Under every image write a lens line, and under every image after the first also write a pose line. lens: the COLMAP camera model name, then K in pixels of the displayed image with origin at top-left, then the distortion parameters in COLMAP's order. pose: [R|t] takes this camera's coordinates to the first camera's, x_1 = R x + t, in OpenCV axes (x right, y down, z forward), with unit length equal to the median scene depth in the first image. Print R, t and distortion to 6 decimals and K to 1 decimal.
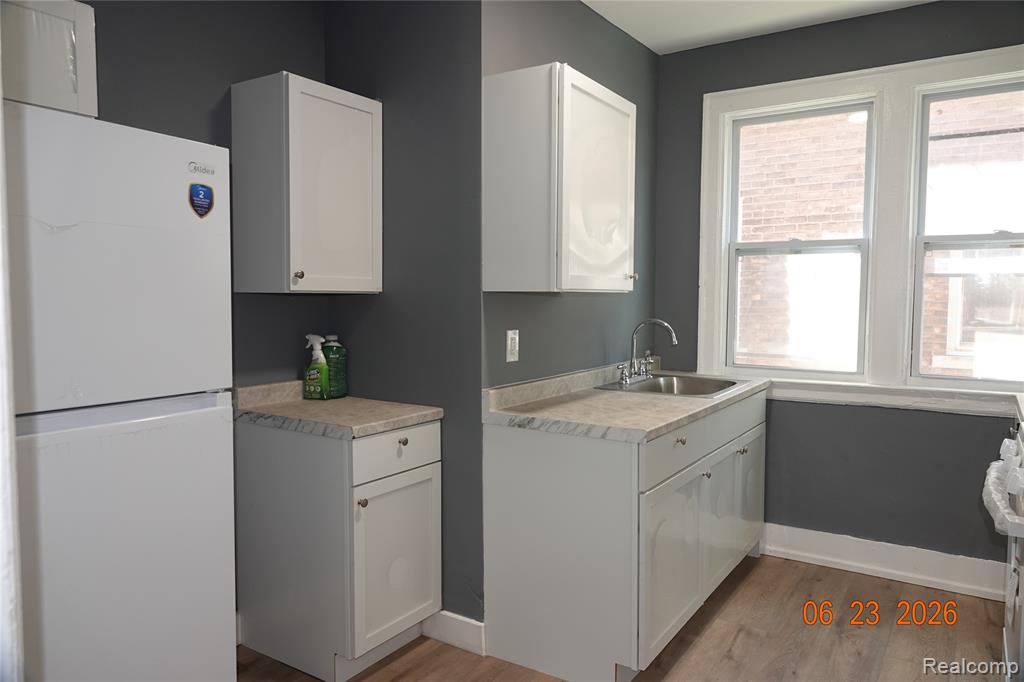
lens RADIAL K [[708.9, 0, 512.0], [0, 708.9, 341.0], [0, 0, 1]] dist [0.002572, 0.000862]
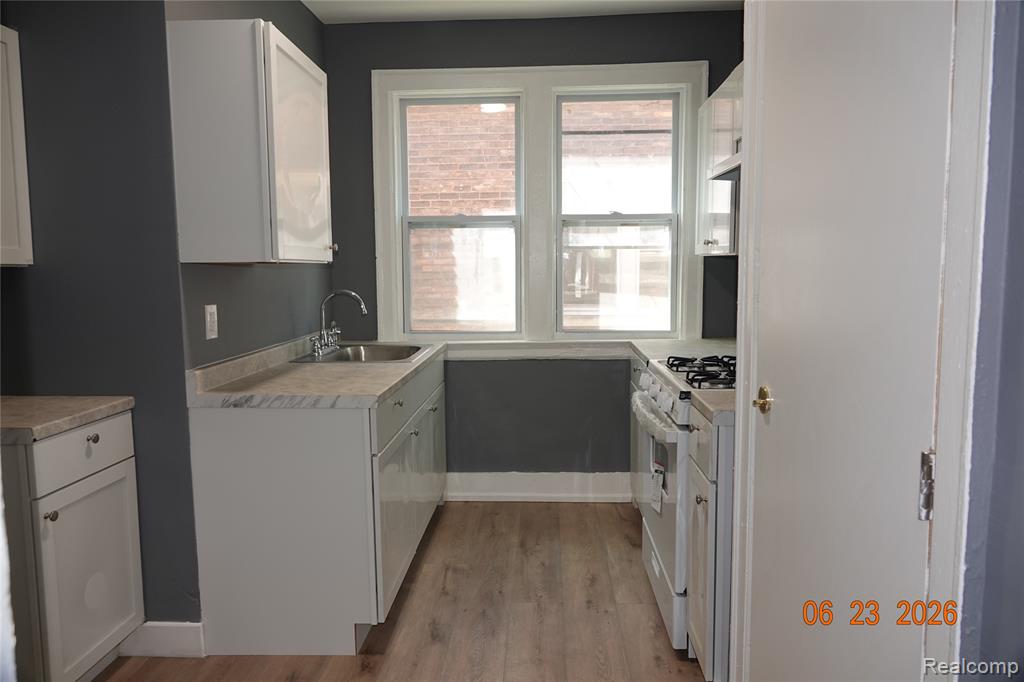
lens RADIAL K [[708.9, 0, 512.0], [0, 708.9, 341.0], [0, 0, 1]] dist [0.002572, 0.000862]
pose [[0.861530, -0.063177, 0.503761, -0.118047], [0.044835, 0.997818, 0.048461, 0.004013], [-0.505723, -0.019164, 0.862483, 0.003064]]
